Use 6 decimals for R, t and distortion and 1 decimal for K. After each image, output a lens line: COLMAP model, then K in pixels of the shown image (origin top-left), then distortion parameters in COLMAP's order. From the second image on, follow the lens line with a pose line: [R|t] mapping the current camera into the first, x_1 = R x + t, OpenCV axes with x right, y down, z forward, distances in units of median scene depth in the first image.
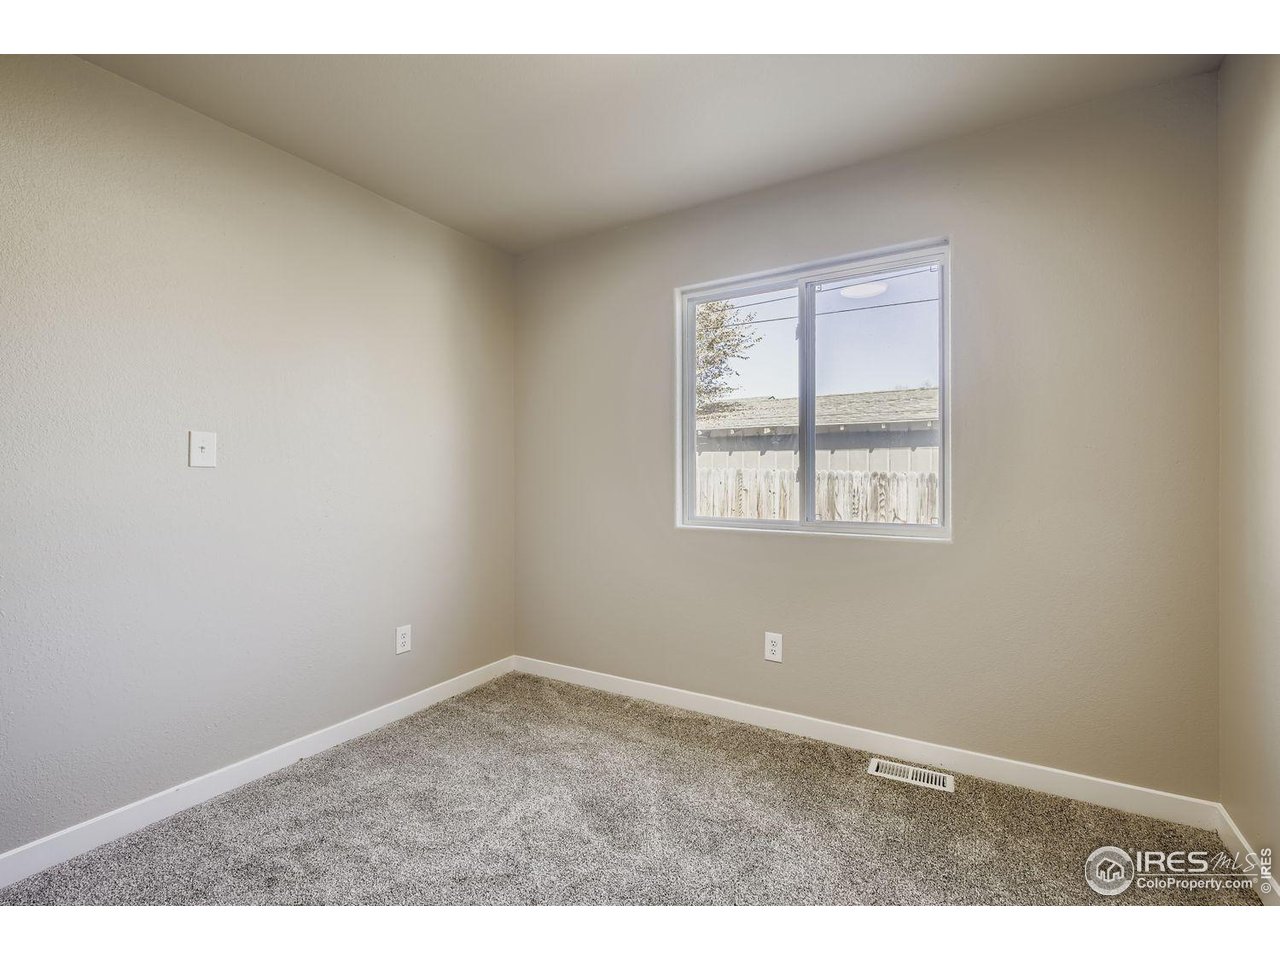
lens RADIAL K [[576.5, 0, 635.7], [0, 576.5, 493.0], [0, 0, 1]] dist [0.000306, -0.000864]
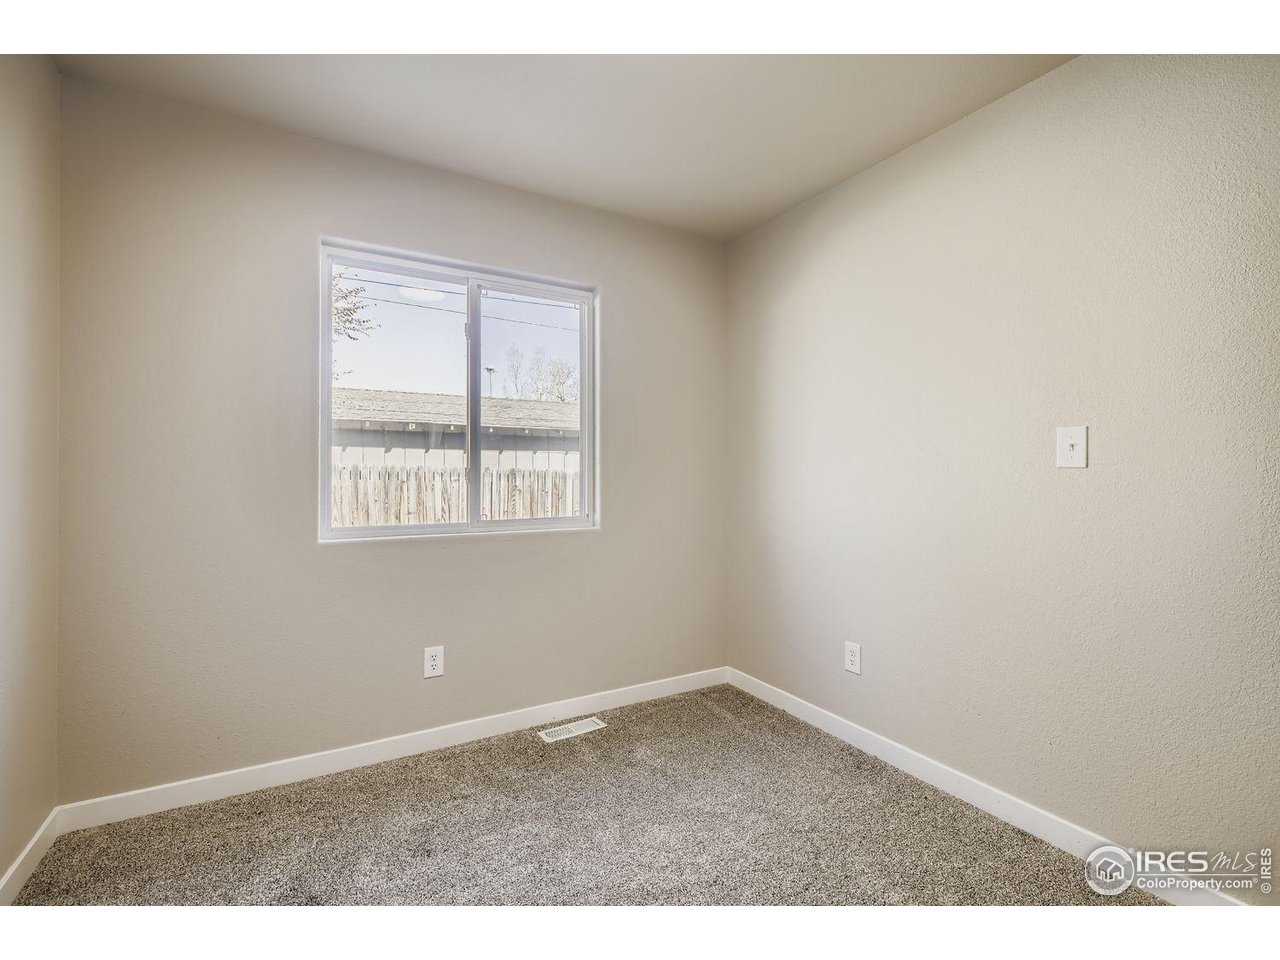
lens RADIAL K [[576.5, 0, 644.1], [0, 576.5, 472.6], [0, 0, 1]] dist [0.000306, -0.000864]
pose [[0.454947, 0.002220, 0.890516, -0.458277], [0.030408, 0.999375, -0.018026, -0.008356], [-0.889999, 0.035279, 0.454596, 0.288750]]
